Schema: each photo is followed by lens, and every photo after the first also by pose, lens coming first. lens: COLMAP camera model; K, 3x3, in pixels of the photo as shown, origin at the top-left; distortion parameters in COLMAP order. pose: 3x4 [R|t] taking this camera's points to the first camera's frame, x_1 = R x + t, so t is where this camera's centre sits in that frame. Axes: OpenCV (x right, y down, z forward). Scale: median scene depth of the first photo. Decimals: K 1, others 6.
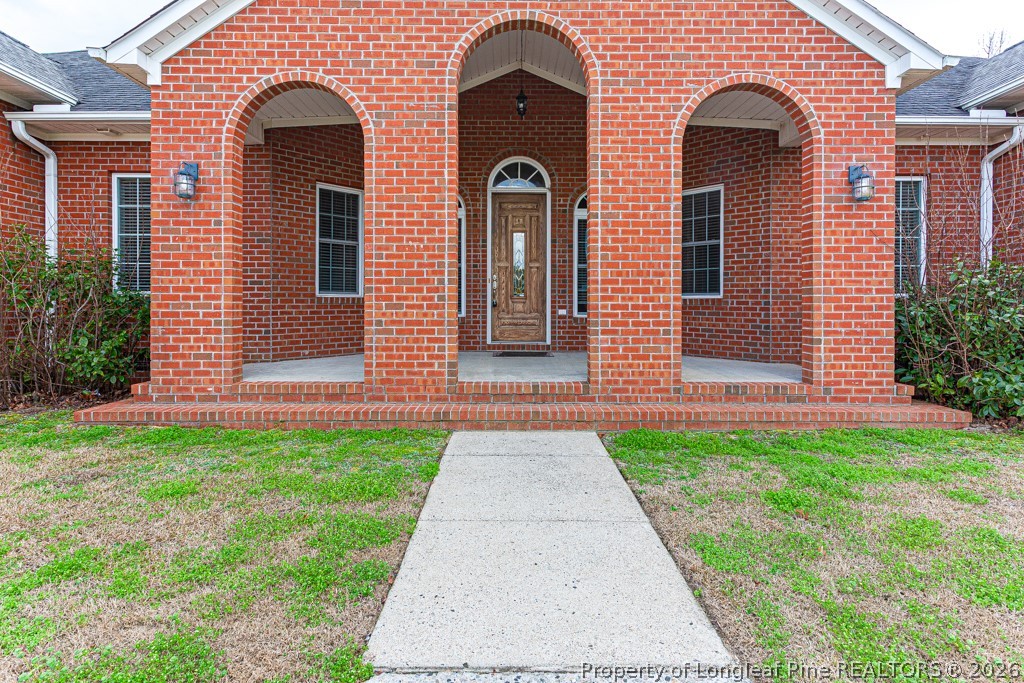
lens RADIAL K [[496.6, 0, 511.3], [0, 496.6, 342.6], [0, 0, 1]] dist [-0.001481, 0.002991]
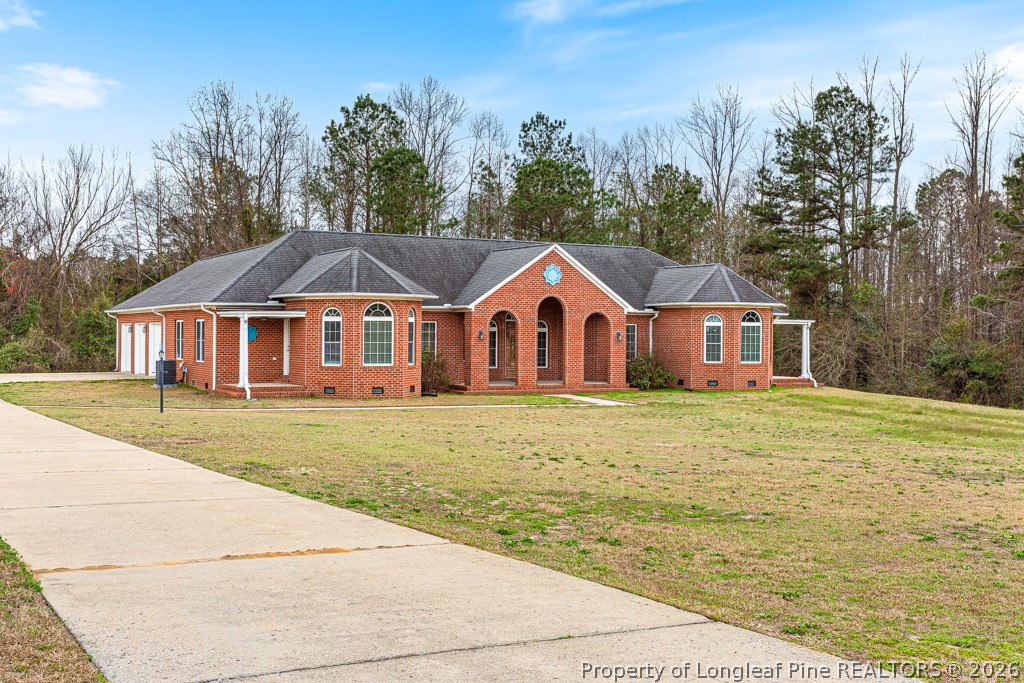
lens RADIAL K [[1213.8, 0, 511.9], [0, 1213.8, 342.0], [0, 0, 1]] dist [0.000691, 0.000000]
pose [[0.872531, 0.000997, 0.488558, -5.128610], [-0.001979, 0.999997, 0.001494, -0.284179], [-0.488555, -0.002270, 0.872530, -7.543351]]
